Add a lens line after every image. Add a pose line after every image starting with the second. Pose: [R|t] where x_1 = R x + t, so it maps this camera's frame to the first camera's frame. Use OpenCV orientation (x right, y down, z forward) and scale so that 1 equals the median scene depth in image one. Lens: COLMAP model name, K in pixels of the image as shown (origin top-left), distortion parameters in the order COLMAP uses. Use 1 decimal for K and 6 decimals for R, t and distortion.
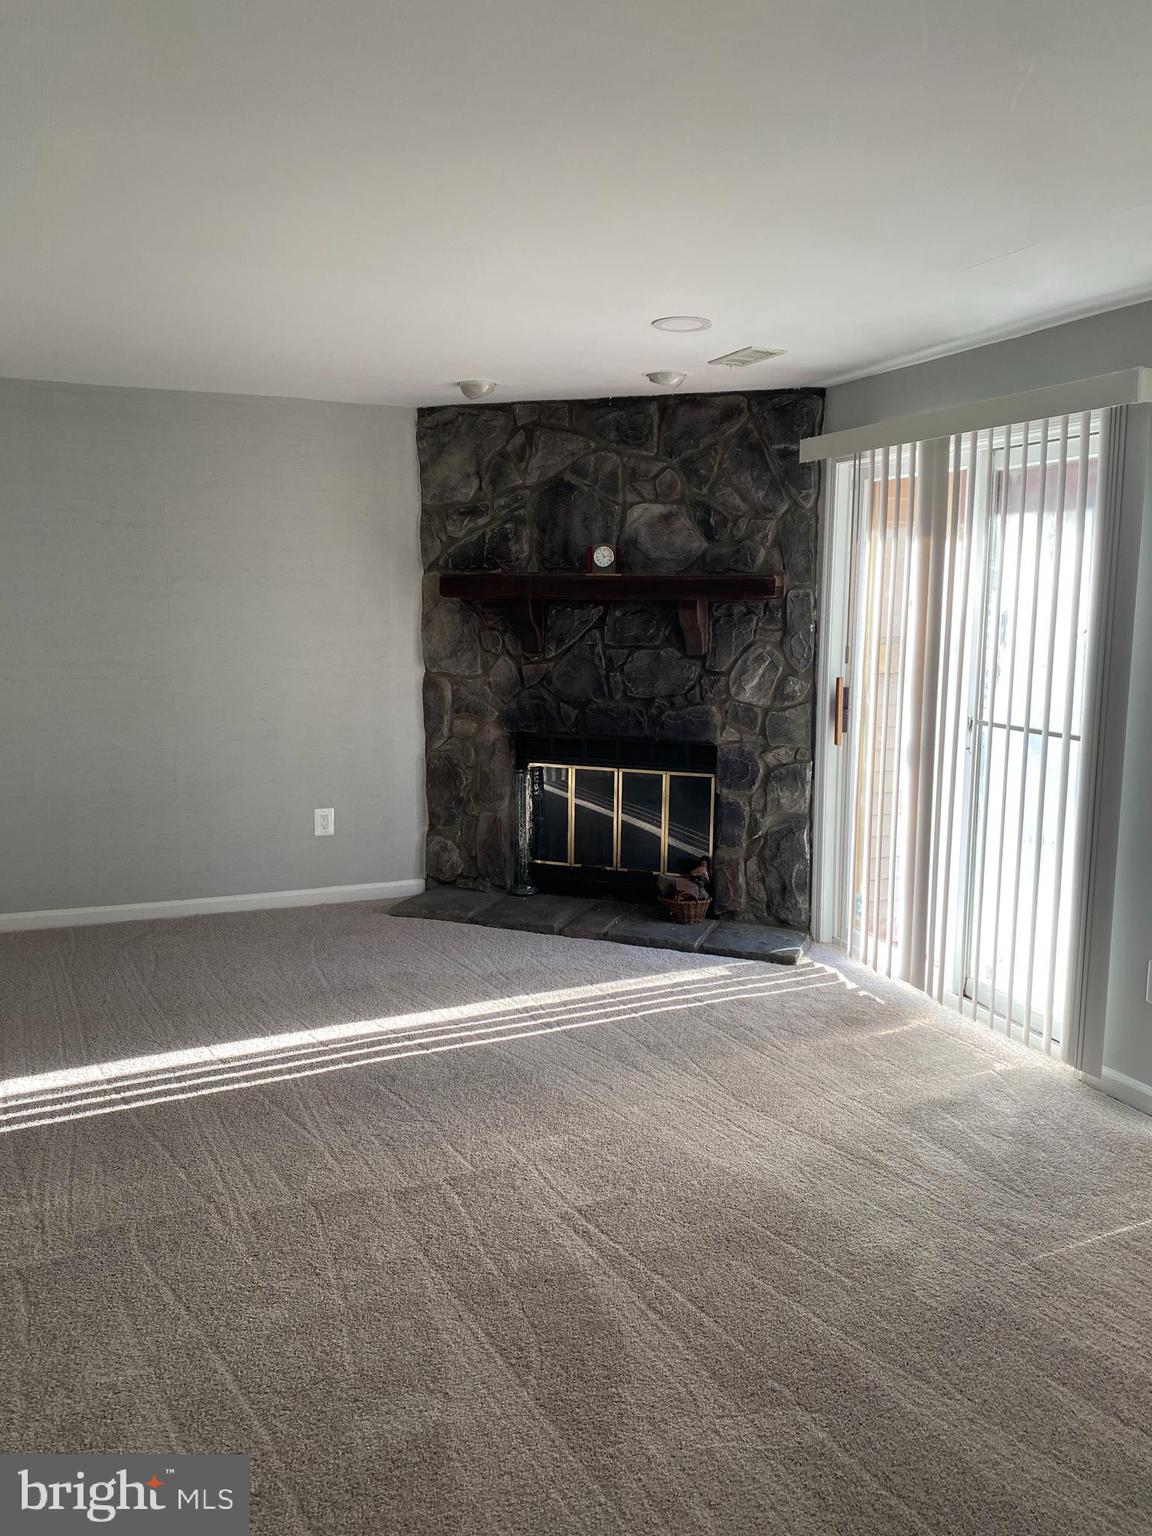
lens RADIAL K [[1137.6, 0, 576.0], [0, 1137.6, 768.0], [0, 0, 1]] dist [0.120573, -0.232549]
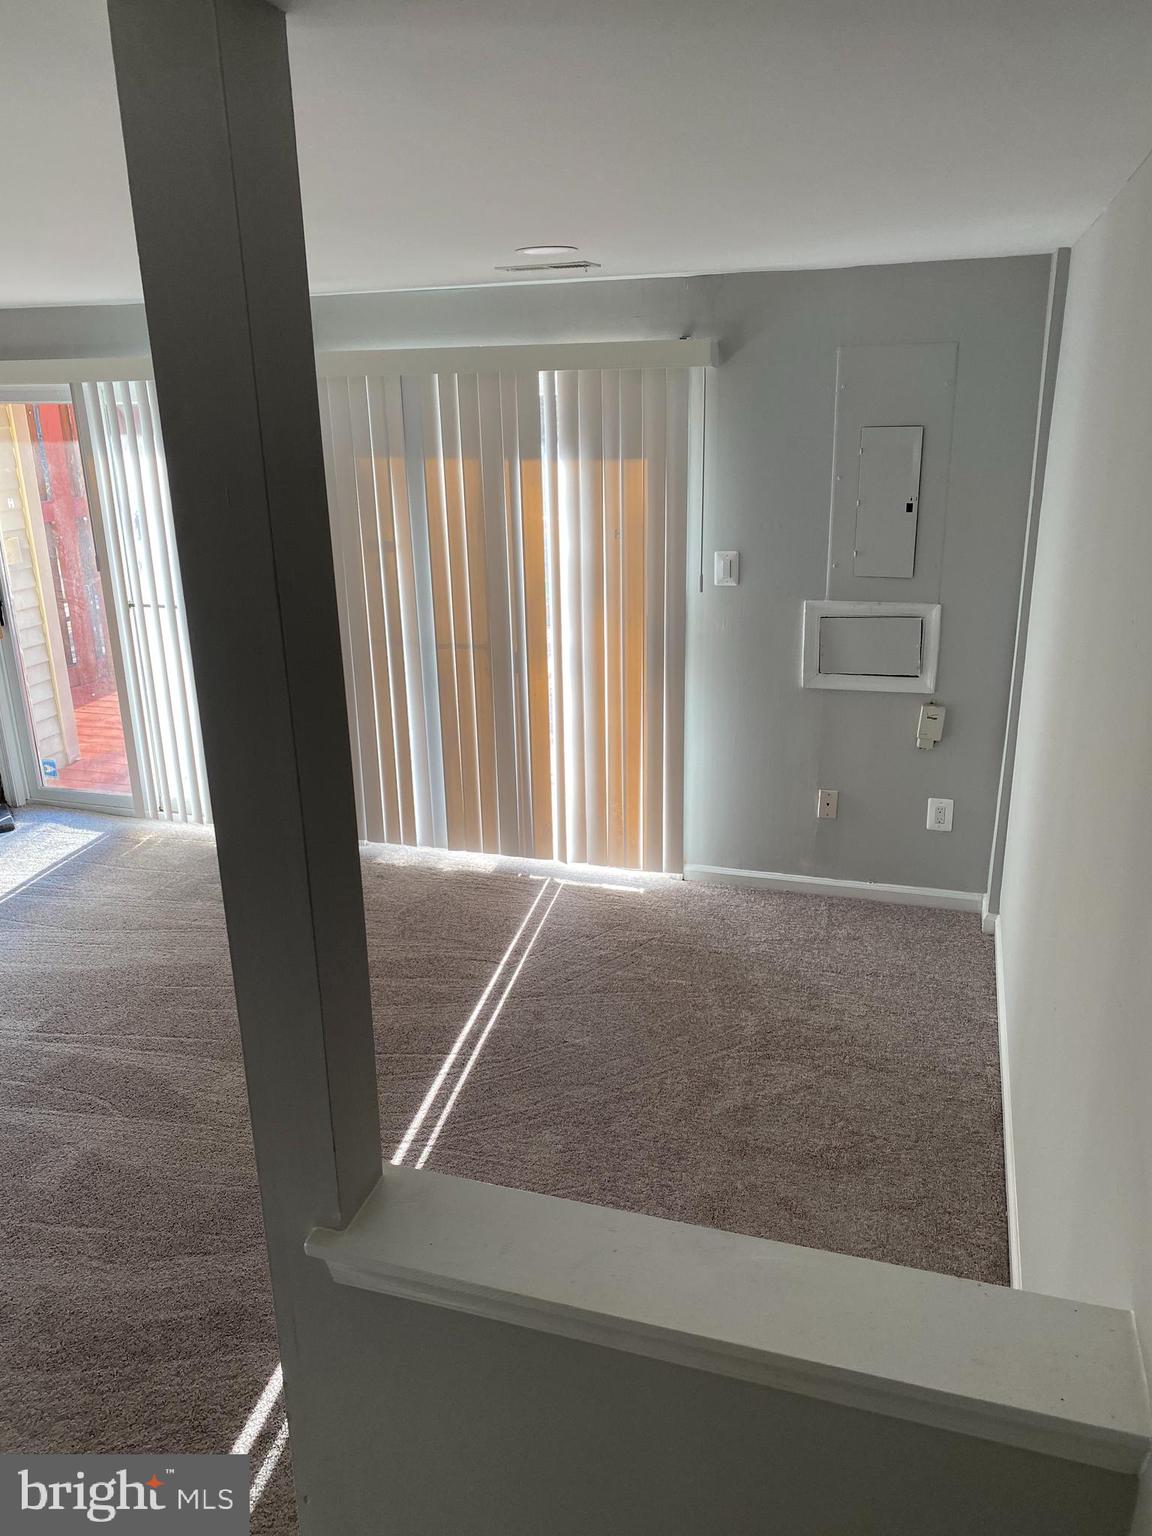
lens RADIAL K [[1108.8, 0, 576.0], [0, 1108.8, 768.0], [0, 0, 1]] dist [-0.002083, -0.000068]
pose [[0.615373, -0.252027, 0.746859, -0.276085], [0.121689, 0.966523, 0.225887, -0.074702], [-0.778786, -0.048120, 0.625441, -0.166570]]
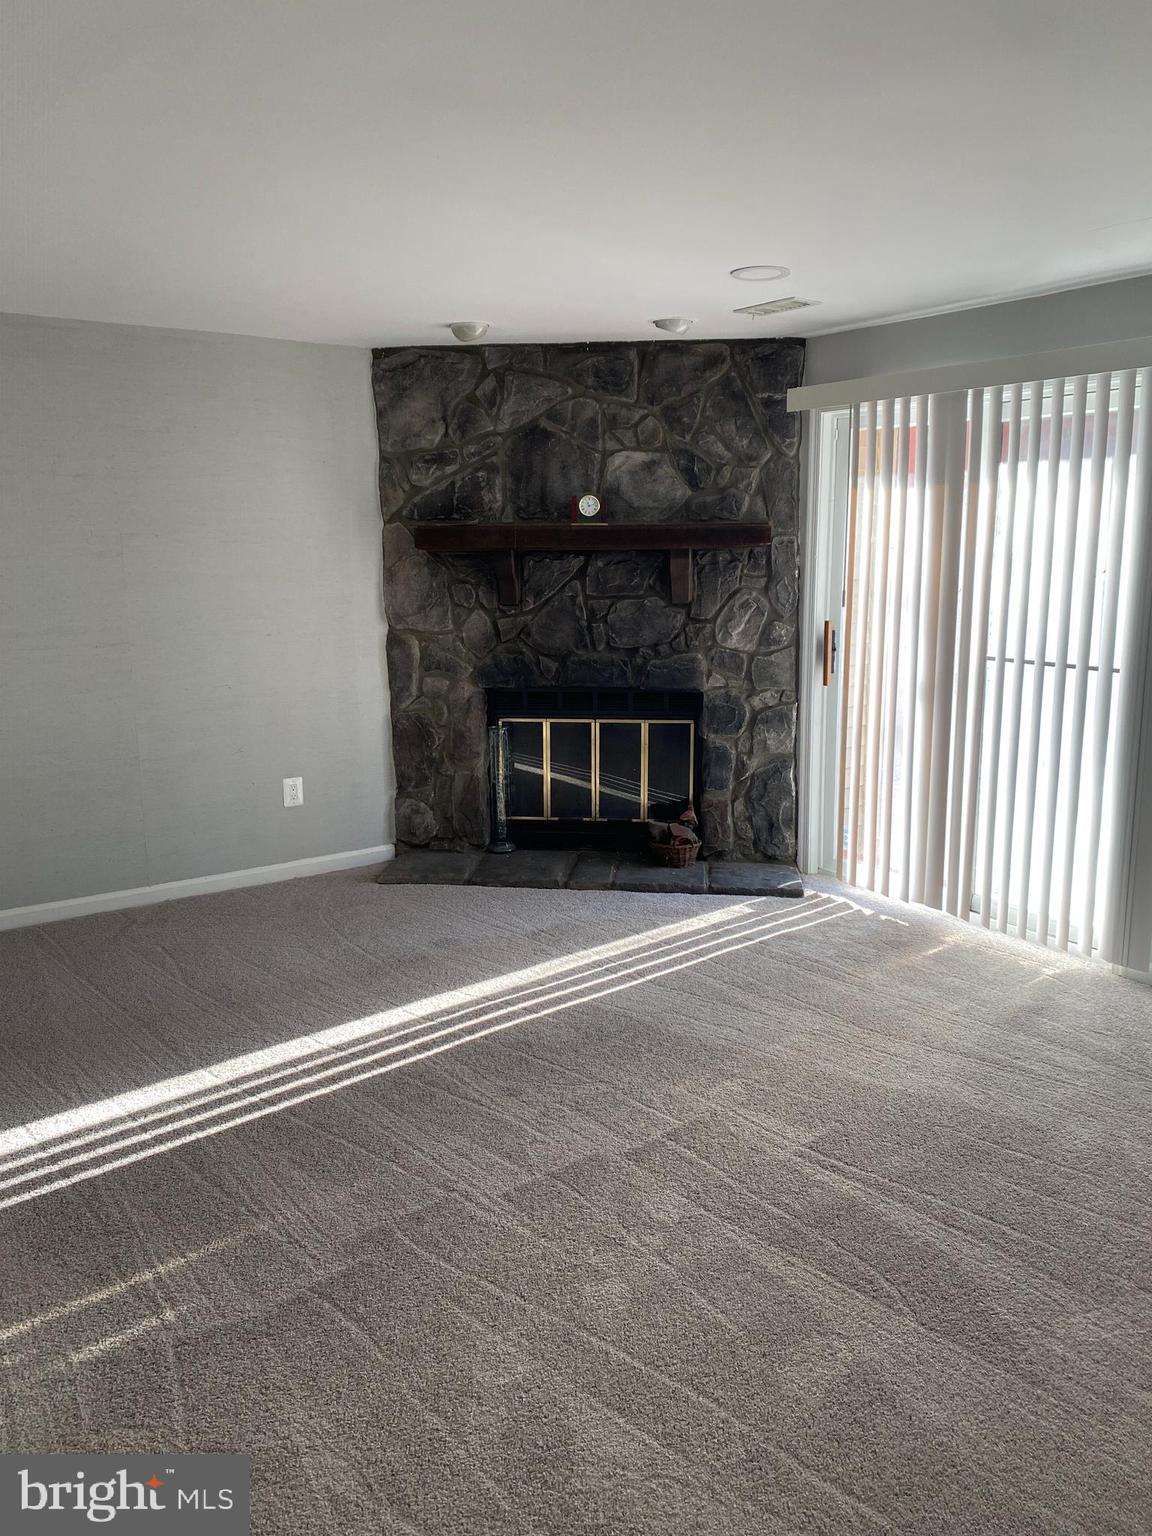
lens RADIAL K [[1137.6, 0, 576.0], [0, 1137.6, 768.0], [0, 0, 1]] dist [0.120573, -0.232549]
pose [[0.971711, -0.062222, 0.227828, -0.226415], [0.051362, 0.997257, 0.053292, -0.012041], [-0.230519, -0.040083, 0.972242, 0.030044]]
